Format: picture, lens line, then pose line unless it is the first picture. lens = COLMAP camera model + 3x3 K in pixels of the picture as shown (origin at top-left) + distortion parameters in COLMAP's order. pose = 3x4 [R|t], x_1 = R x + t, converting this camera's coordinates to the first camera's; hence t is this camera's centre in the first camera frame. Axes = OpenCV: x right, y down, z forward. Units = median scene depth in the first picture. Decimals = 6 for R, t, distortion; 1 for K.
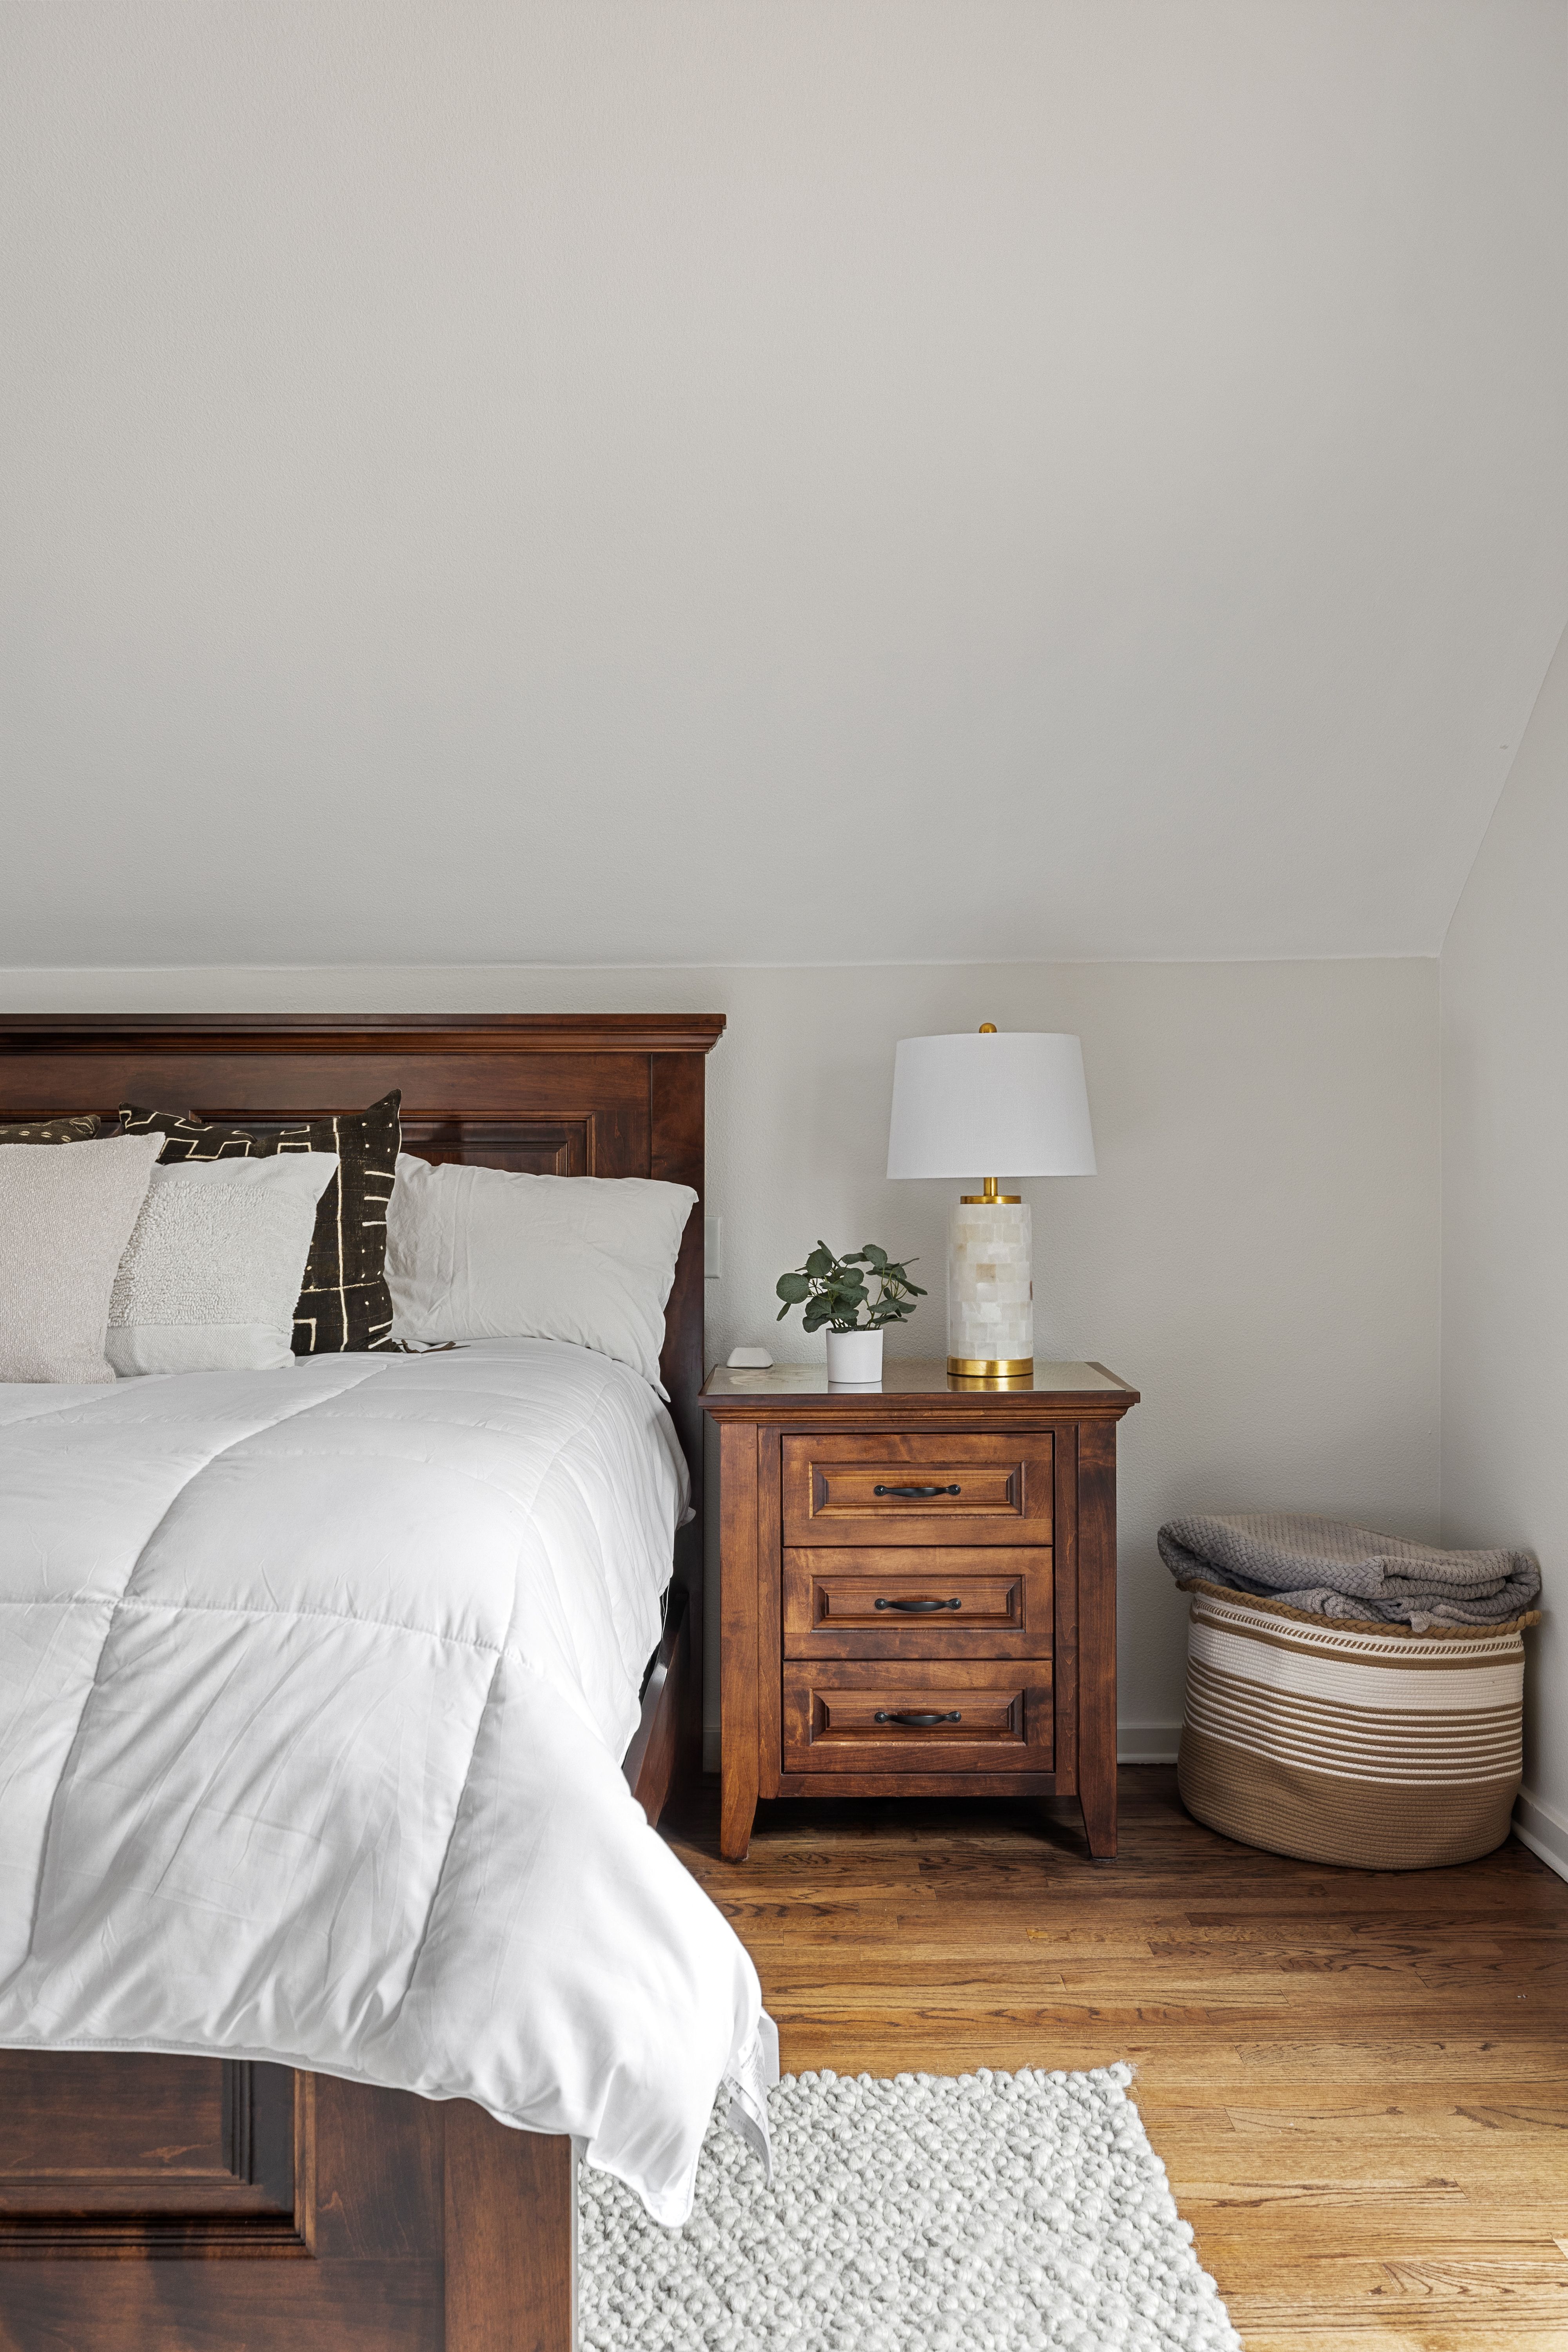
lens RADIAL K [[1947.6, 0, 761.5], [0, 1947.6, 1180.7], [0, 0, 1]] dist [0.002118, 0.004660]
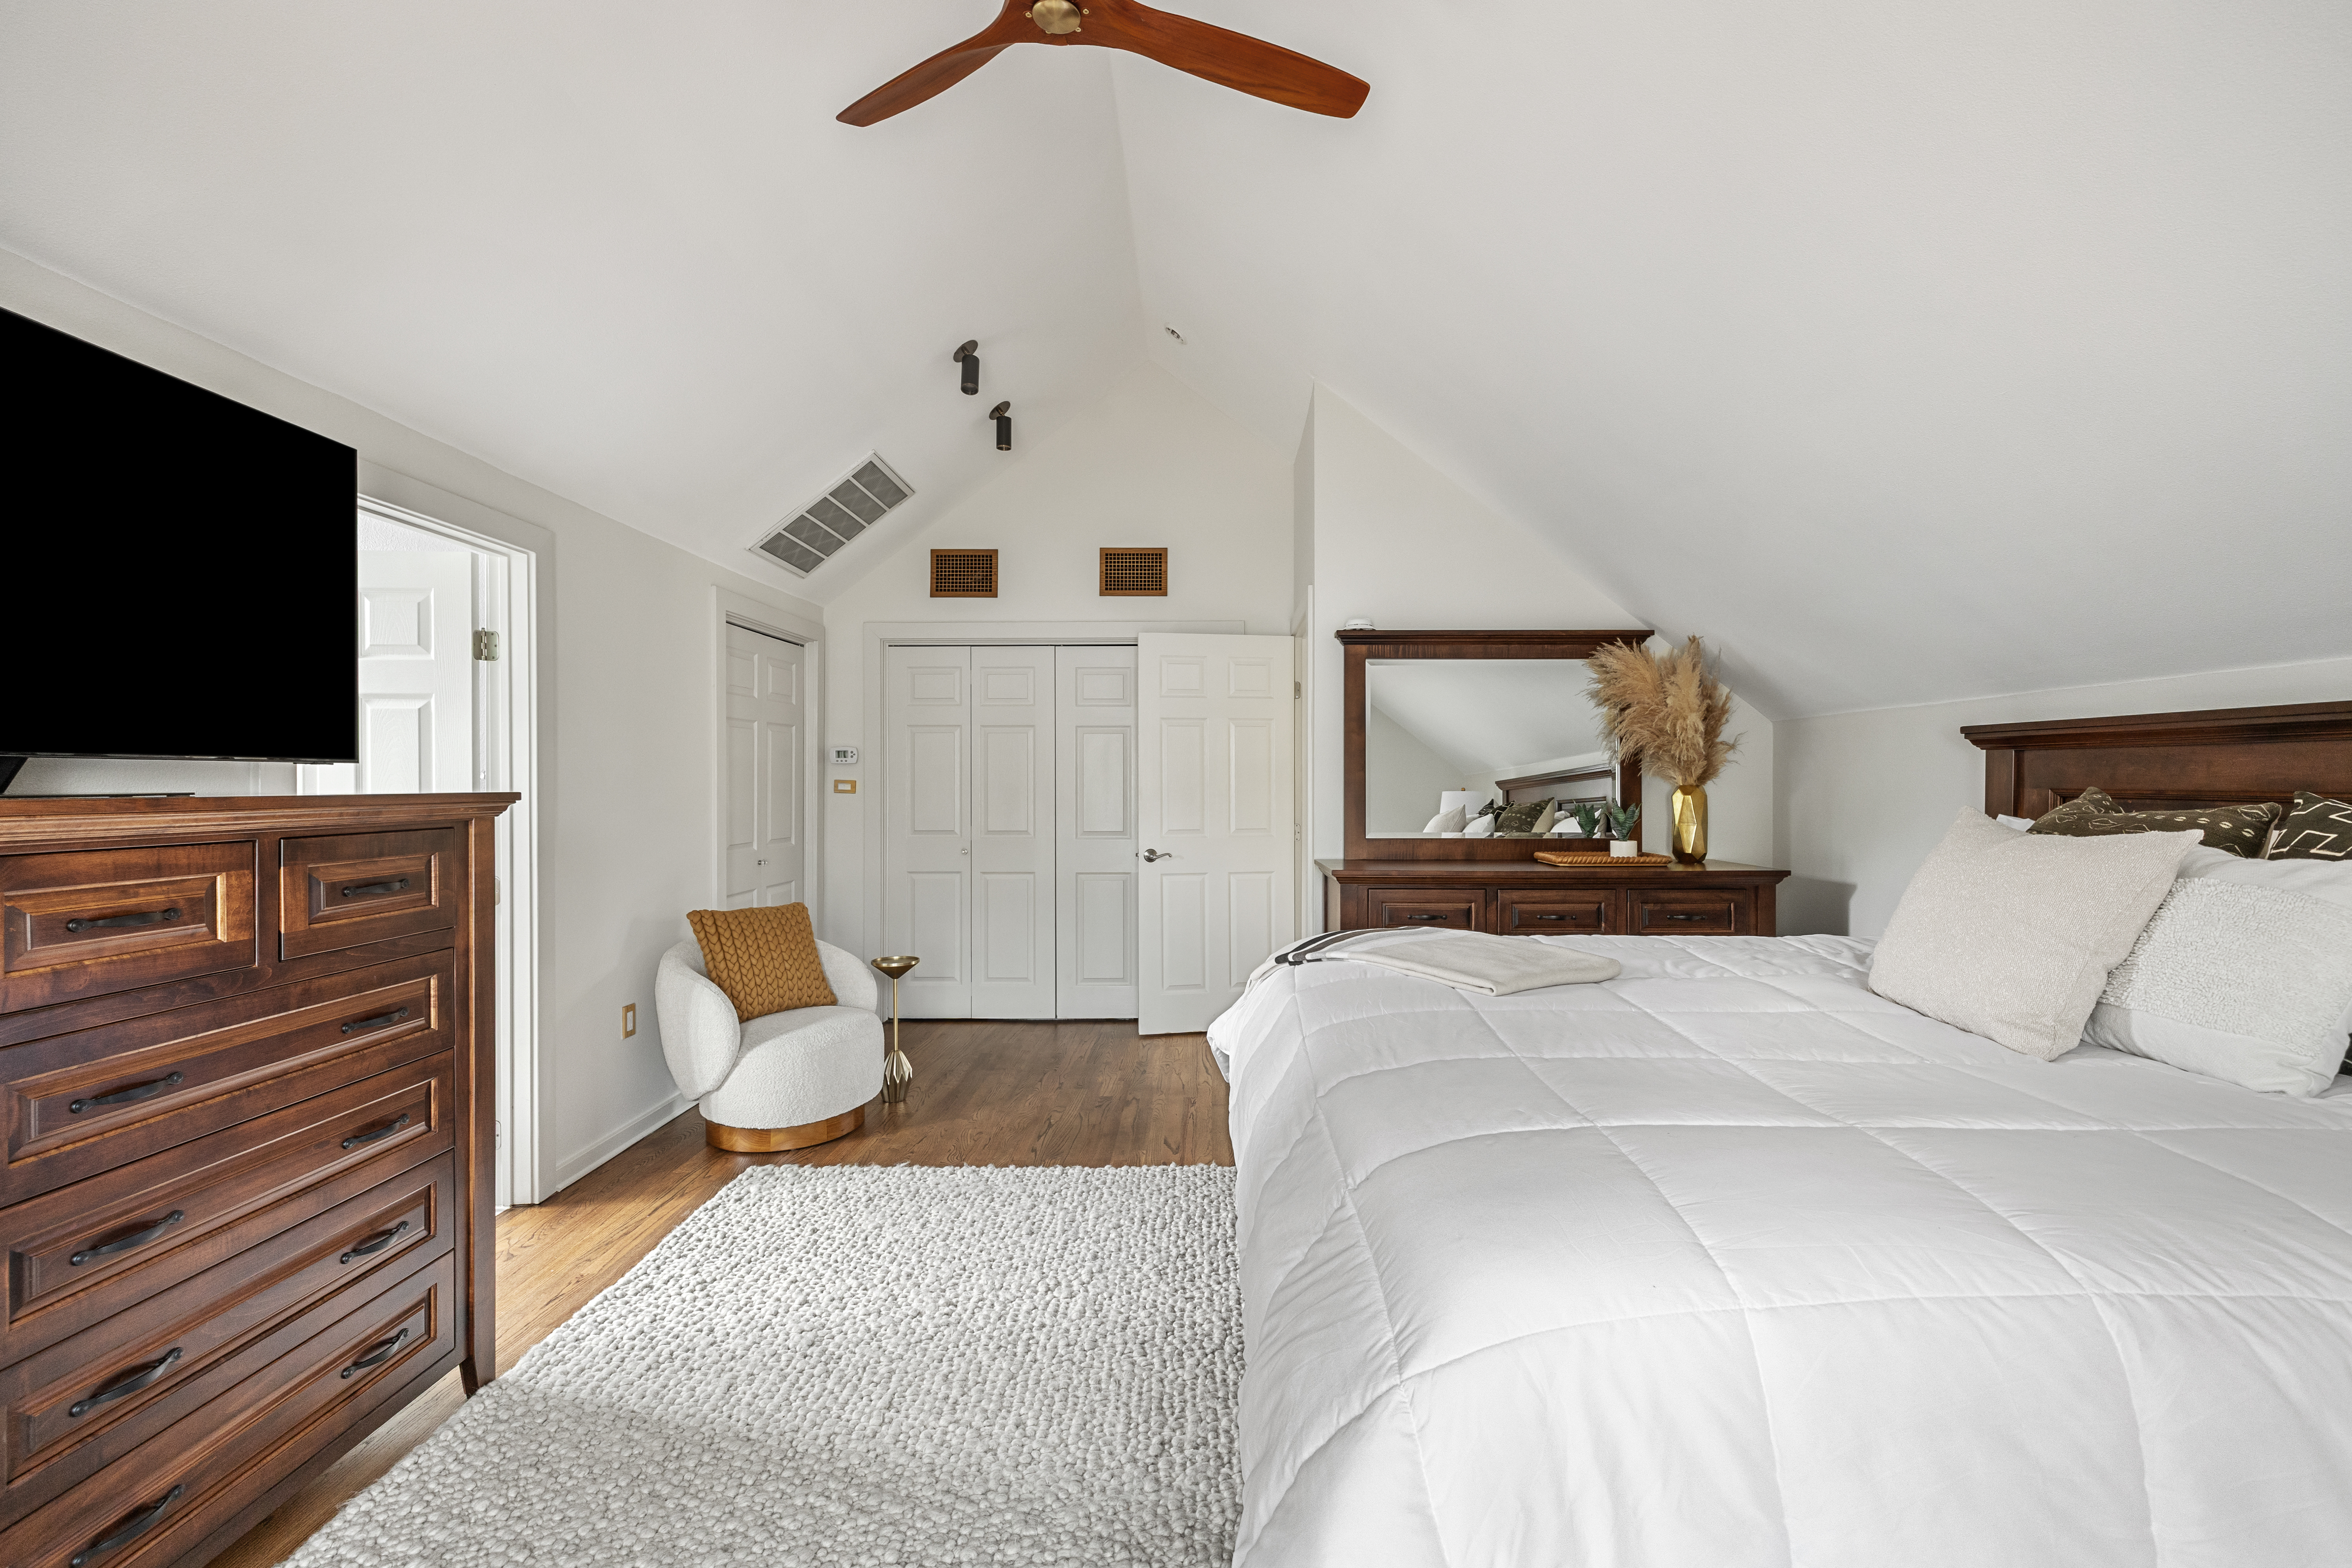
lens RADIAL K [[981.0, 0, 1197.9], [0, 981.0, 773.7], [0, 0, 1]] dist [0.001689, -0.000937]
pose [[-0.011528, -0.004924, -0.999921, 0.225771], [-0.002386, 0.999985, -0.004897, -0.051005], [0.999931, 0.002330, -0.011539, 0.468761]]
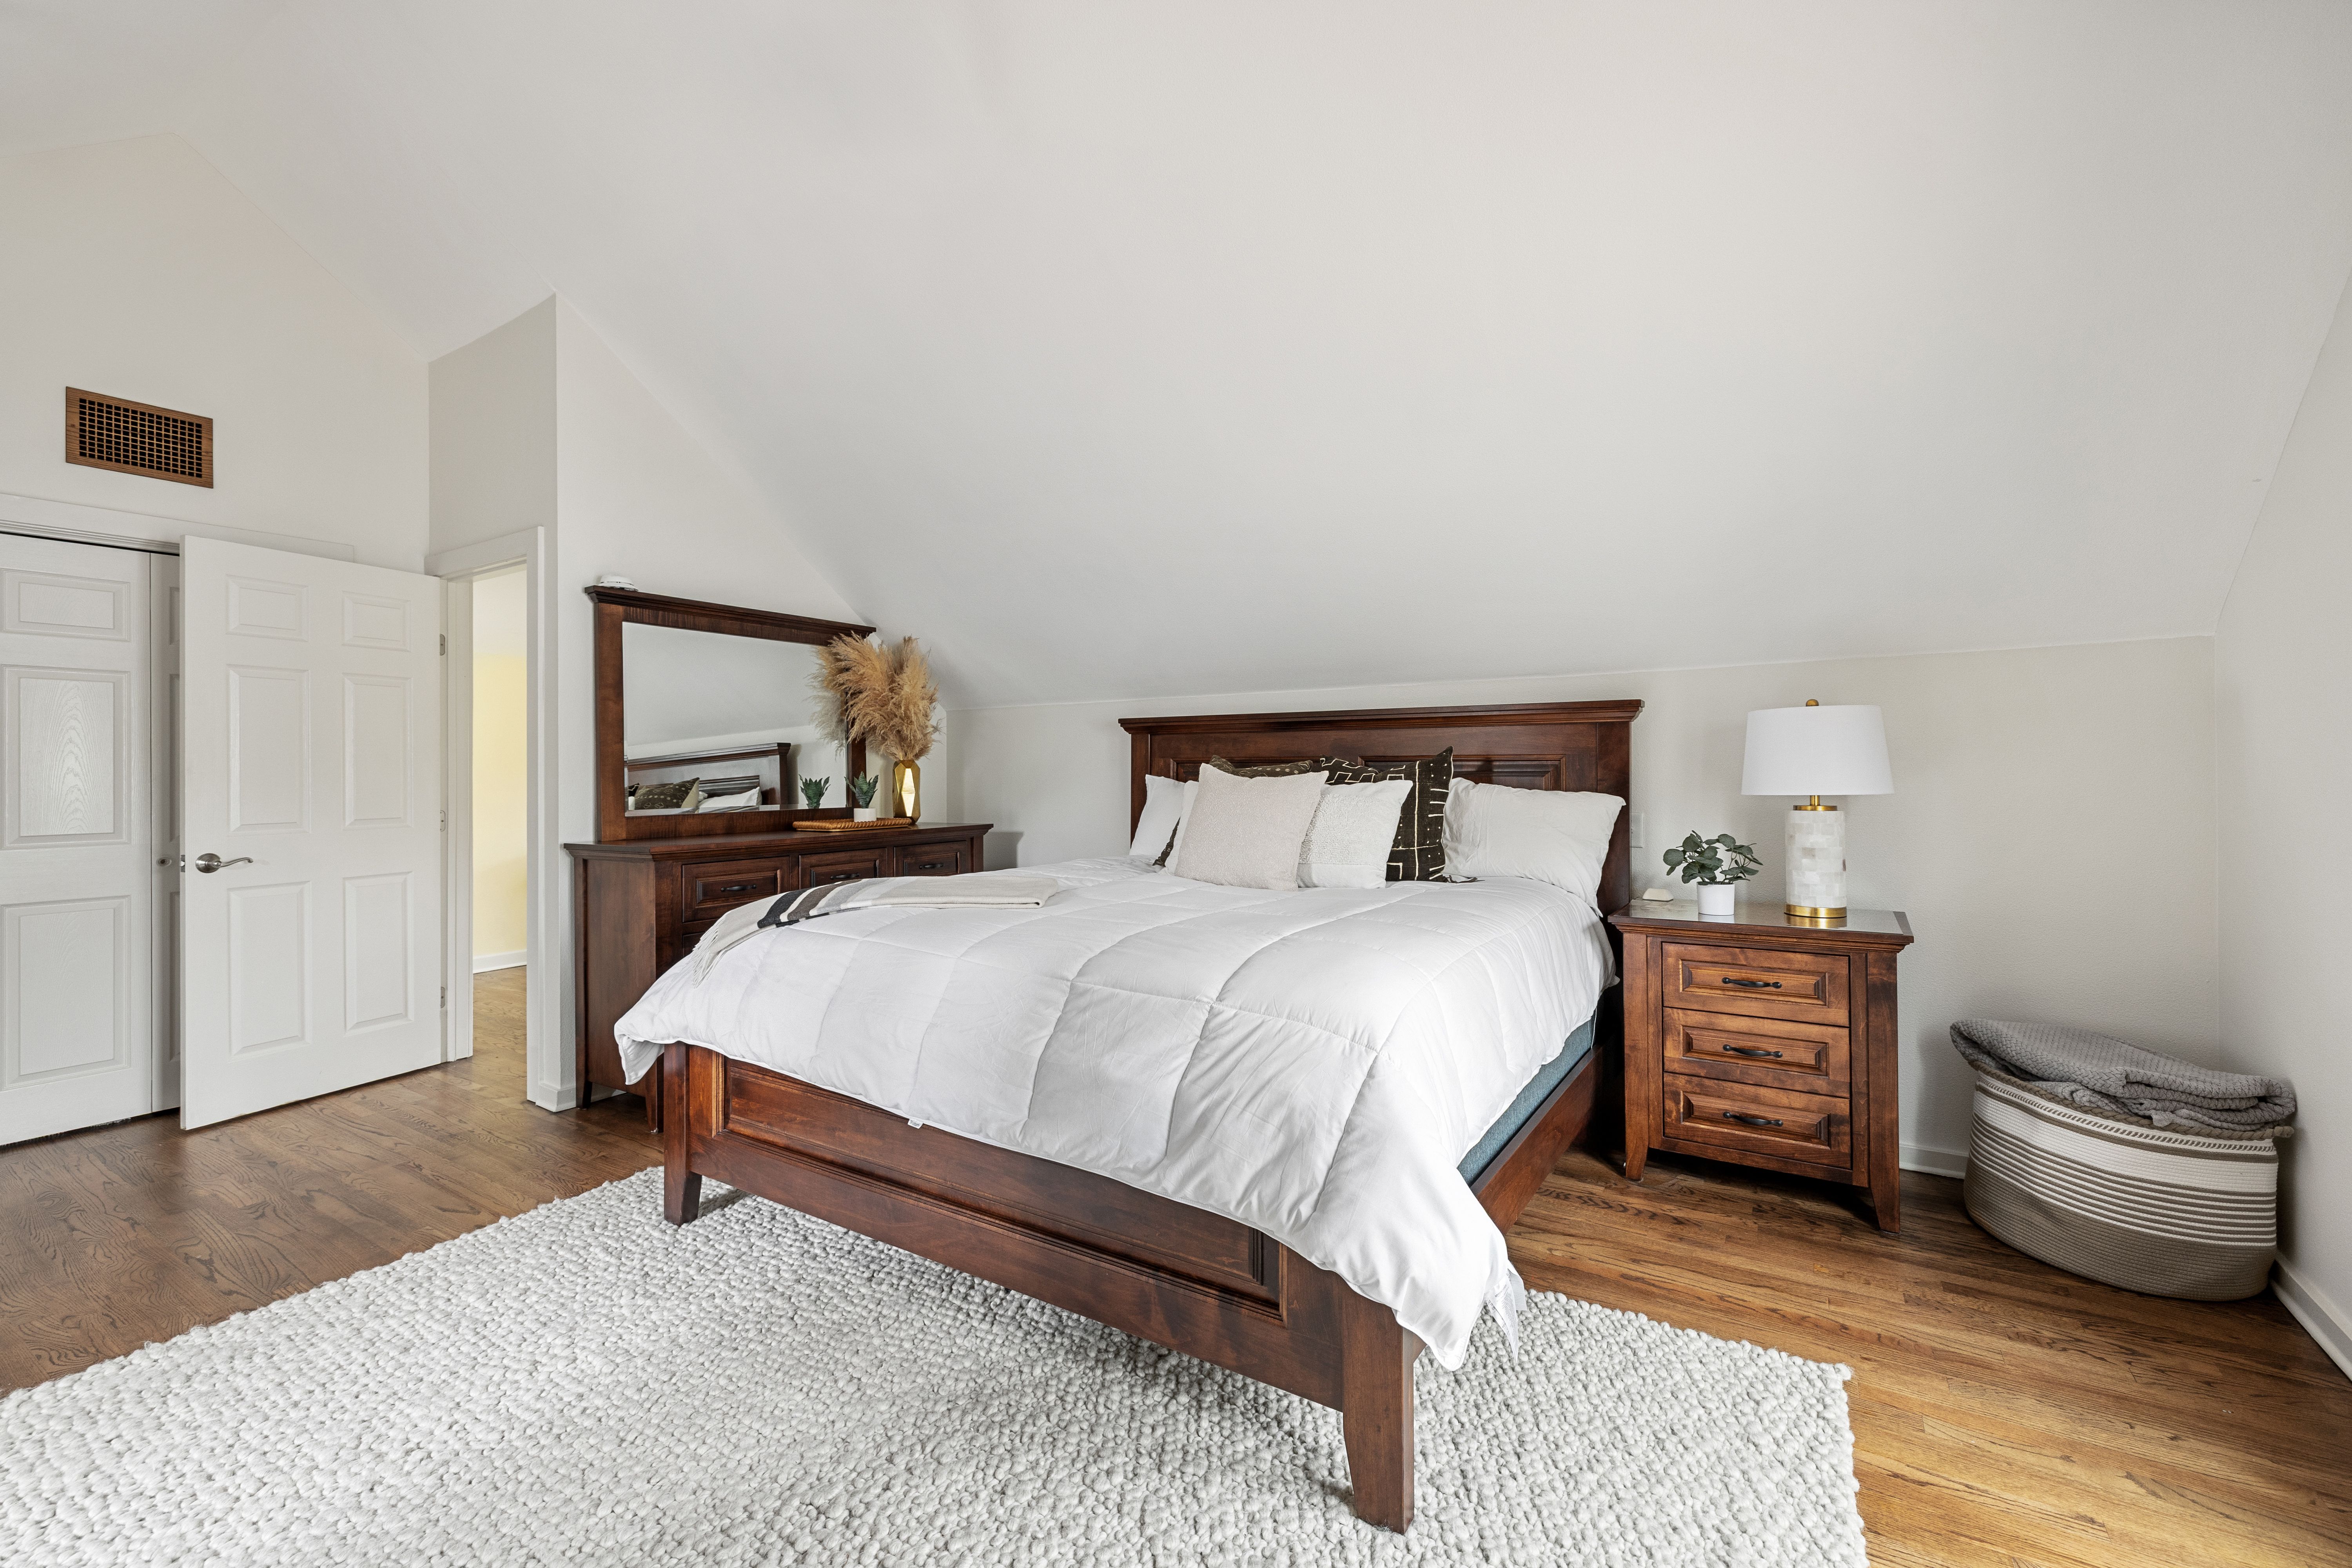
lens RADIAL K [[981.0, 0, 1171.8], [0, 981.0, 759.7], [0, 0, 1]] dist [0.001689, -0.000937]
pose [[0.840341, -0.008204, -0.541995, 0.125135], [0.002046, 0.999926, -0.011964, -0.024887], [0.542054, 0.008945, 0.840296, 0.019445]]
